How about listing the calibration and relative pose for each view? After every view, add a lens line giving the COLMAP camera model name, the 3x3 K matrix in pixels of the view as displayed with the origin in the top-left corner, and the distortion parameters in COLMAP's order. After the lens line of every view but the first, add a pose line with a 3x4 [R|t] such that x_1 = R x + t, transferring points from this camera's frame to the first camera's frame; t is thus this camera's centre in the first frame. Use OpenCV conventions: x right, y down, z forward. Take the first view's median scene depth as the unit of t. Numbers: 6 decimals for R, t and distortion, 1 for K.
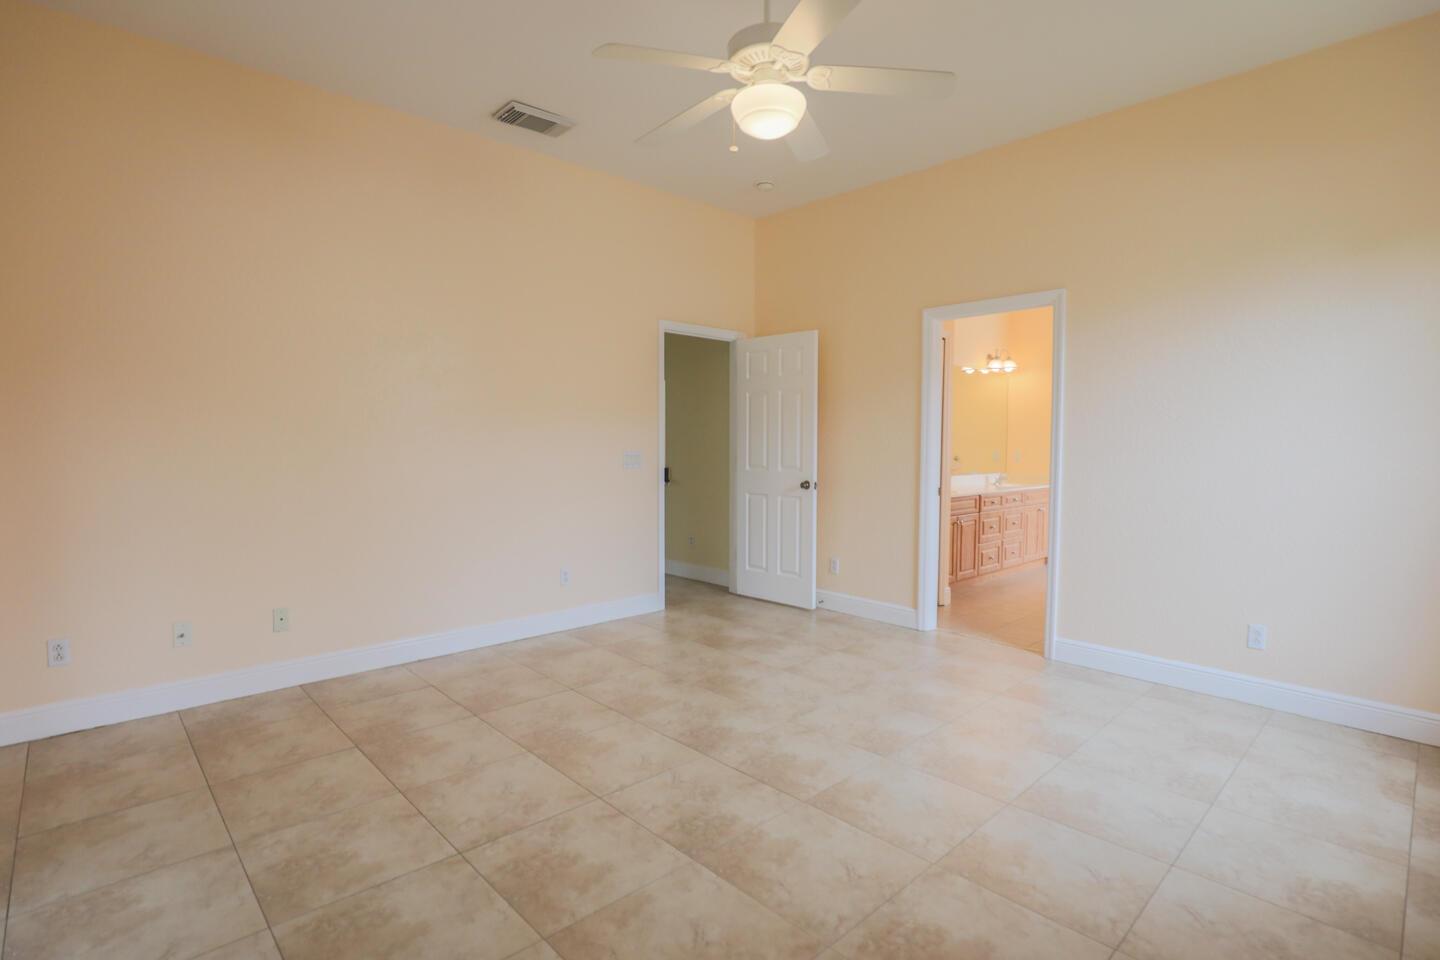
lens RADIAL K [[659.7, 0, 720.0], [0, 659.7, 480.0], [0, 0, 1]] dist [-0.040736, 0.009021]
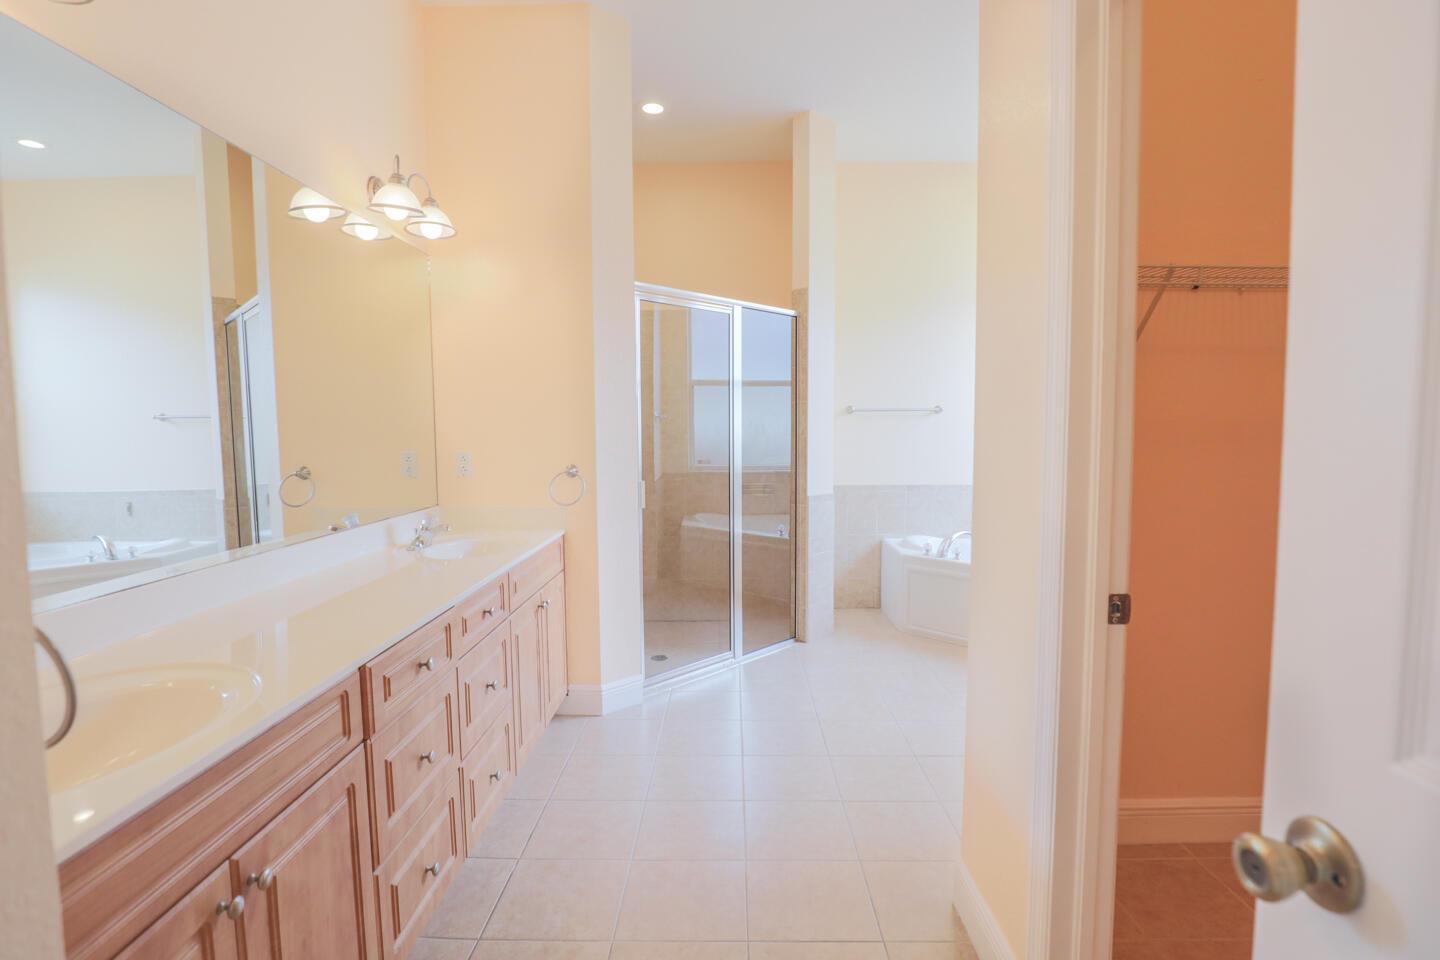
lens RADIAL K [[659.7, 0, 720.0], [0, 659.7, 480.0], [0, 0, 1]] dist [-0.040736, 0.009021]
pose [[0.657524, -0.062607, 0.750828, 0.348695], [0.050905, 0.997956, 0.038635, -0.045883], [-0.751712, 0.012818, 0.659367, 0.844253]]
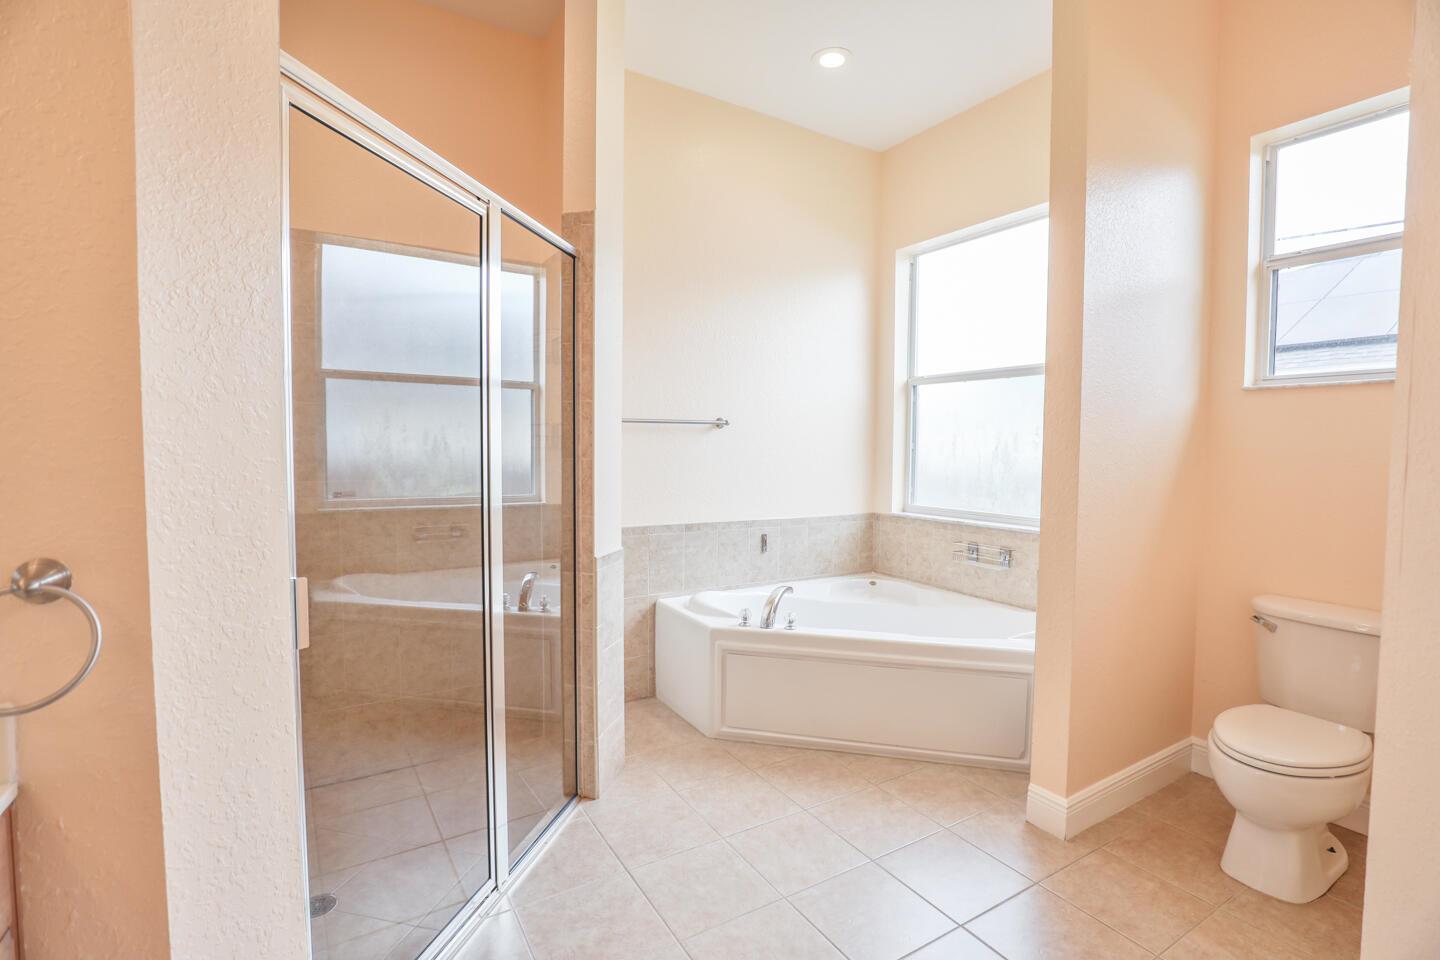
lens RADIAL K [[651.6, 0, 720.0], [0, 651.6, 480.0], [0, 0, 1]] dist [-0.023456, -0.000131]
pose [[0.155575, -0.049234, 0.986596, 0.487643], [0.052224, 0.997770, 0.041557, -0.056152], [-0.986443, 0.045059, 0.157799, 1.023485]]
